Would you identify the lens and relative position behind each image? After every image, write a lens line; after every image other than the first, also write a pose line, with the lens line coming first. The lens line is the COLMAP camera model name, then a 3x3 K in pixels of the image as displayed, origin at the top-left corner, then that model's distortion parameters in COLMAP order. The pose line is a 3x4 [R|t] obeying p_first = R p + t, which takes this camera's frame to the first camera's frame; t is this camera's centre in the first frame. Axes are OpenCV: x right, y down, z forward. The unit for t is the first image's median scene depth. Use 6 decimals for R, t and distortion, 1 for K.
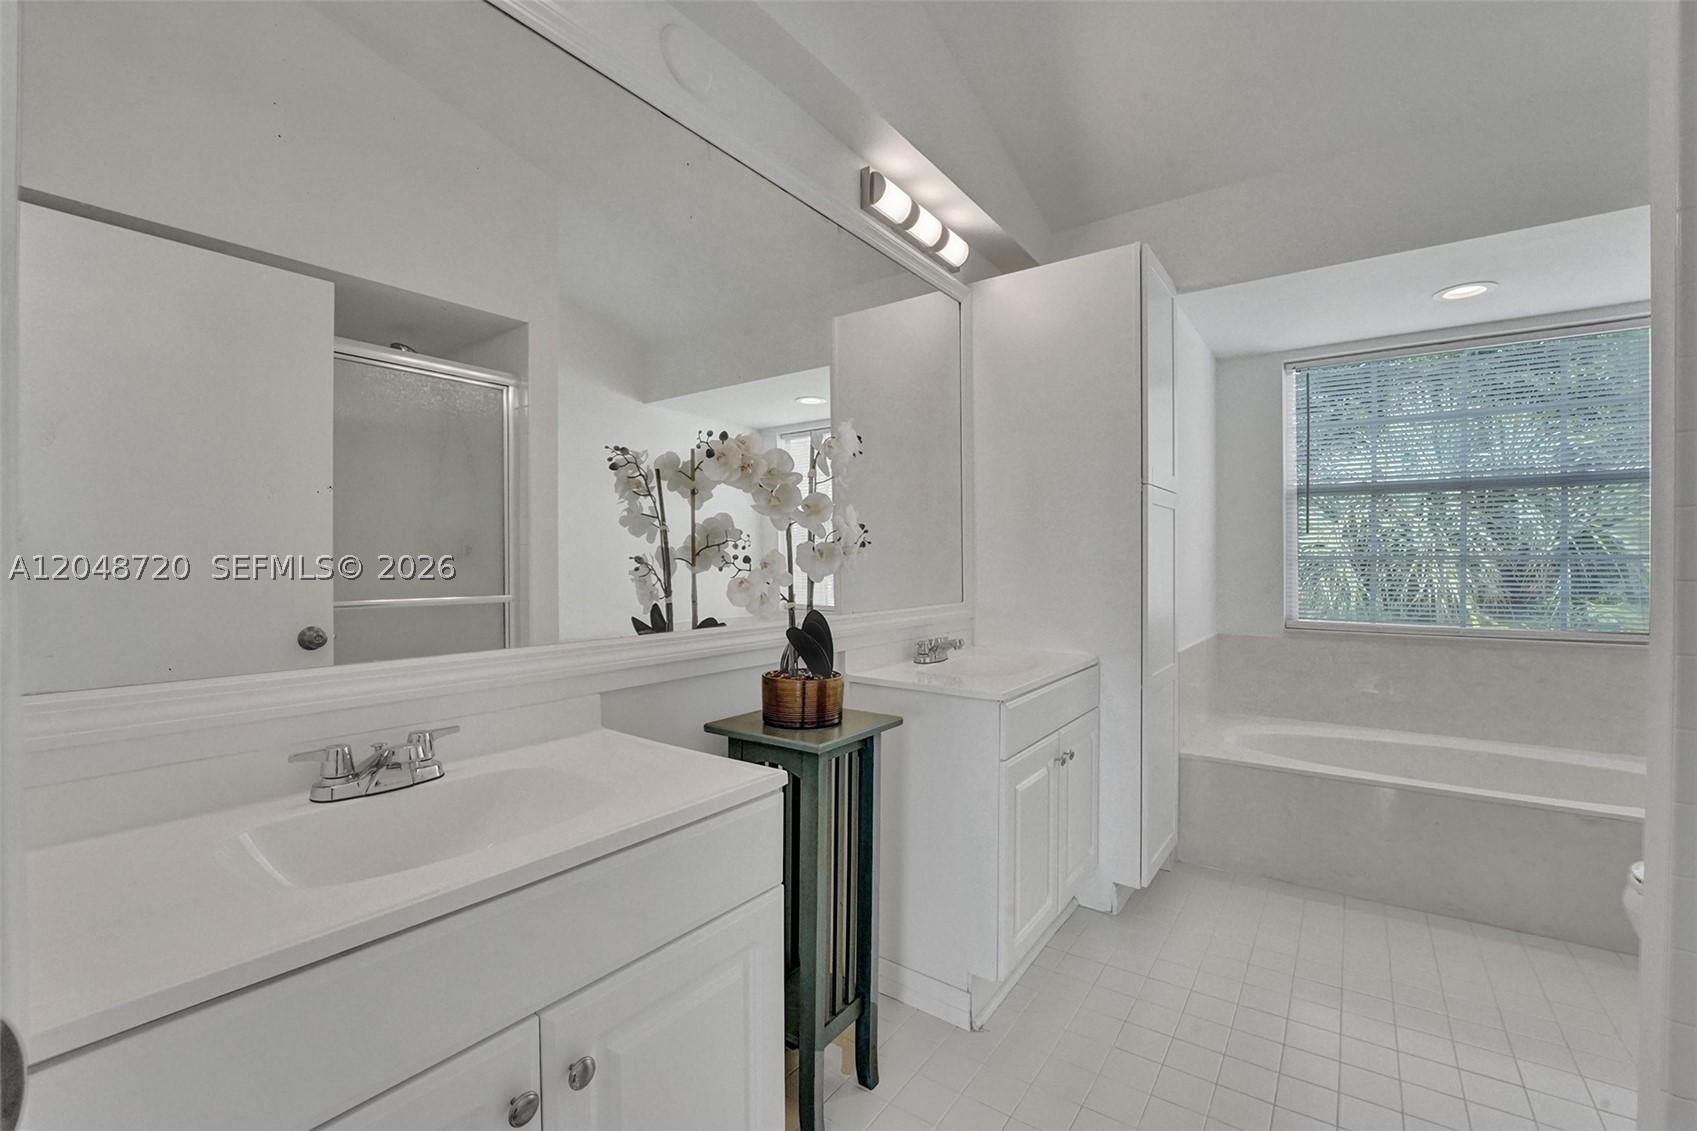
lens RADIAL K [[724.3, 0, 842.8], [0, 724.3, 567.0], [0, 0, 1]] dist [-0.022466, 0.000289]
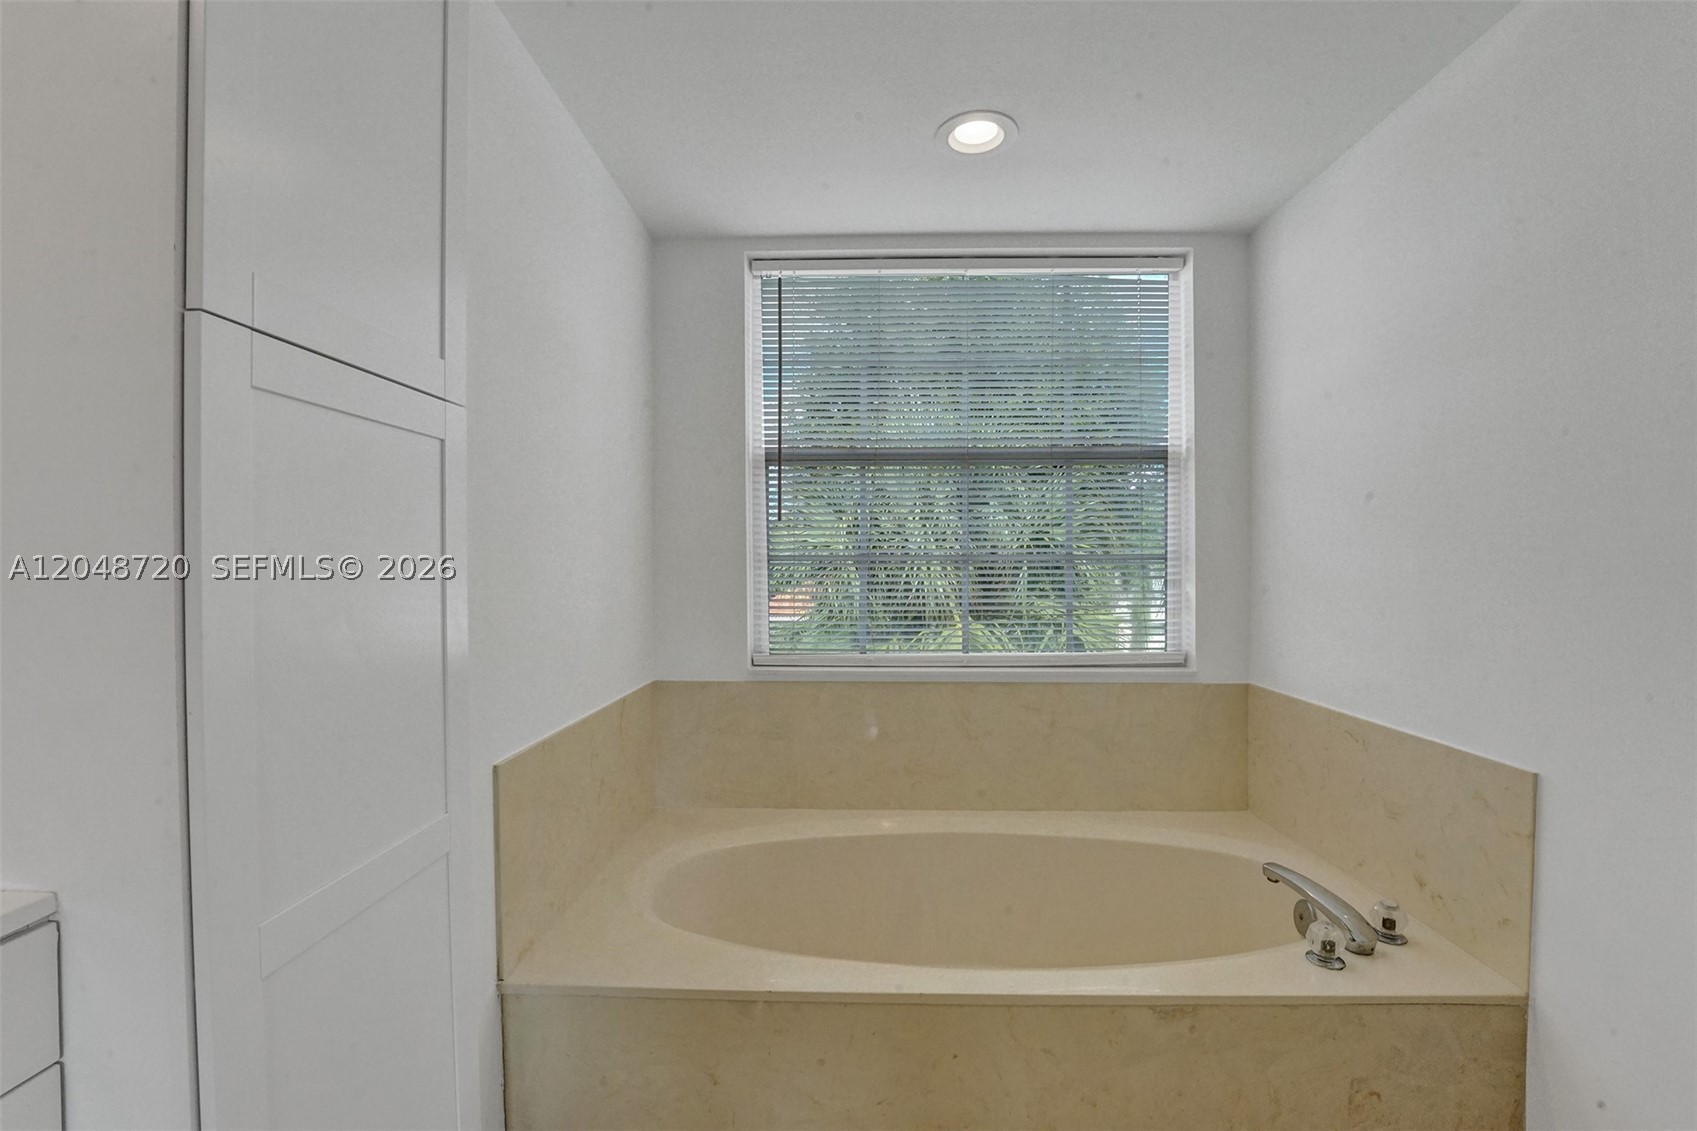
lens RADIAL K [[724.3, 0, 849.9], [0, 724.3, 565.4], [0, 0, 1]] dist [-0.022466, 0.000289]
pose [[0.827929, -0.002667, 0.560827, 0.324262], [0.004008, 0.999991, -0.001160, -0.005223], [-0.560819, 0.003208, 0.827932, 0.408972]]
